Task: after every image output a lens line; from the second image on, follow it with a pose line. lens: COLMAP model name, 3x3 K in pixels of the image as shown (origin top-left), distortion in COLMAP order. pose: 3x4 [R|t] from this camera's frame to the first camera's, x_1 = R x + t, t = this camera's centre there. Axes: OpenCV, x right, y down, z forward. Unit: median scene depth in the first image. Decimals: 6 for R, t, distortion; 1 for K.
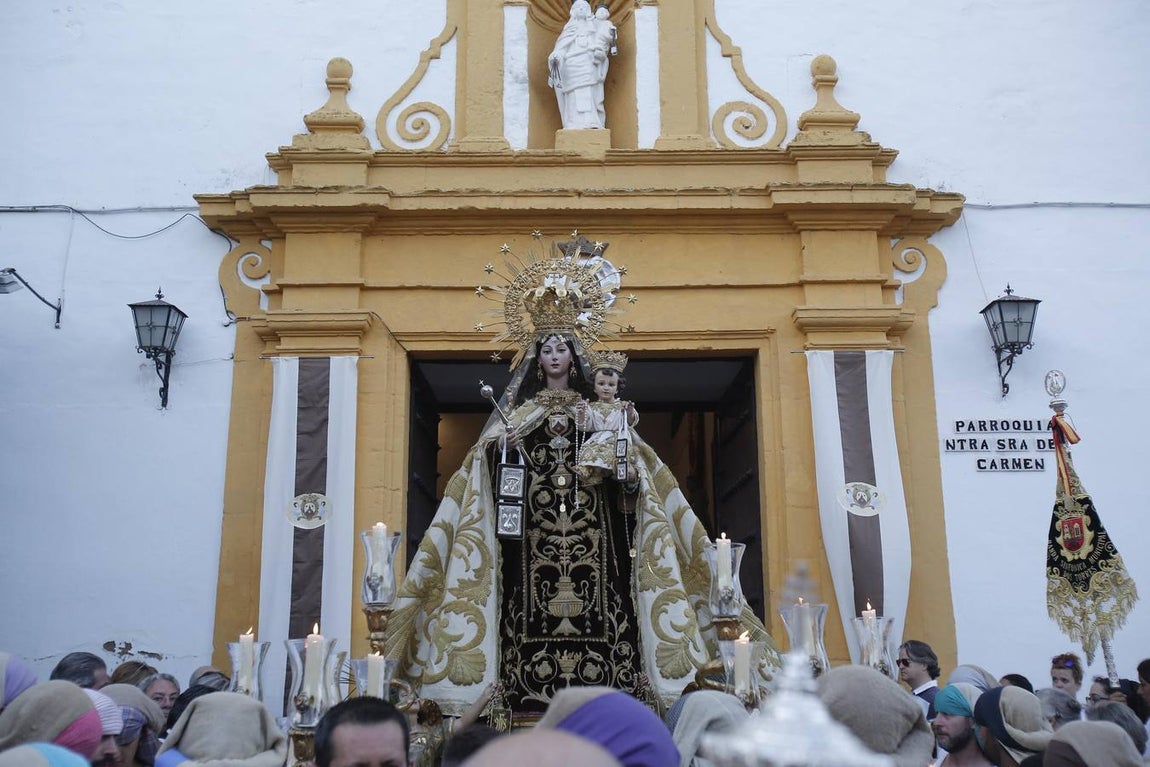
lens RADIAL K [[5278.9, 0, 558.7], [0, 5278.9, 263.7], [0, 0, 1]] dist [1.160826, 0.000000]
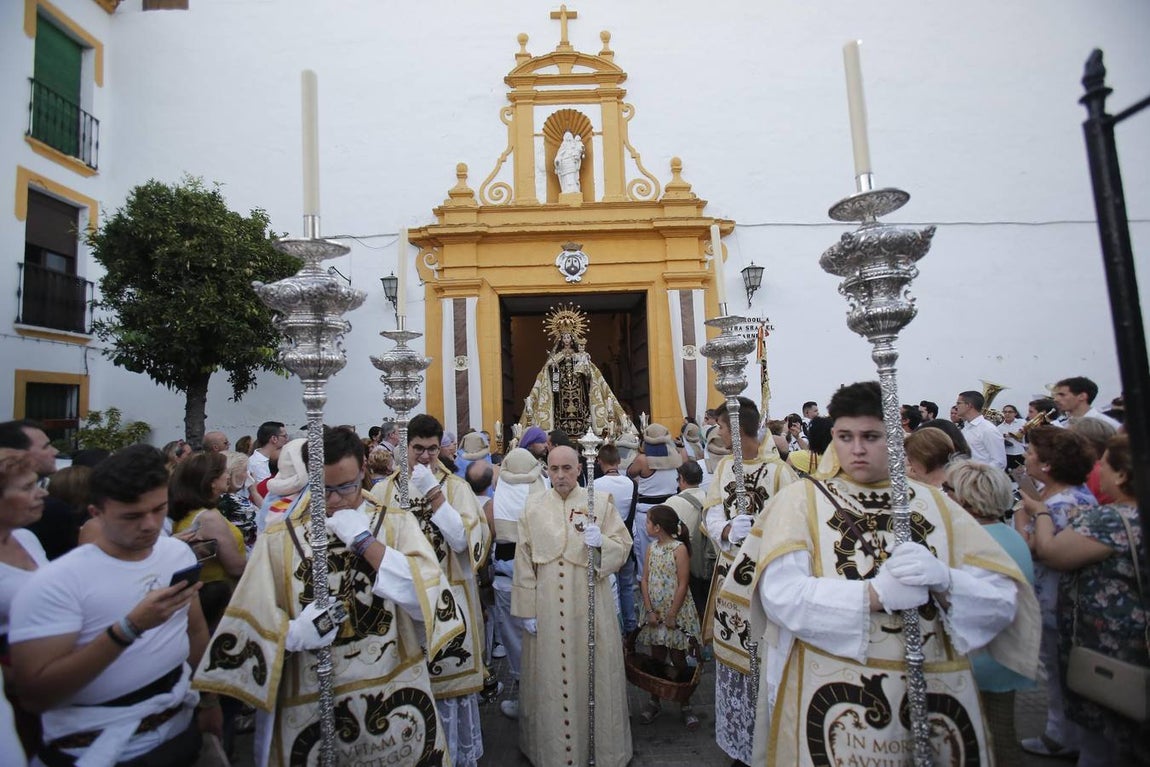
lens RADIAL K [[6039.7, 0, 575.6], [0, 6039.7, 376.6], [0, 0, 1]] dist [5.349589, 0.000000]
pose [[0.999614, -0.026811, 0.007343, -0.014707], [0.026299, 0.997687, 0.062676, -0.111582], [-0.009006, -0.062459, 0.998007, -1.631184]]
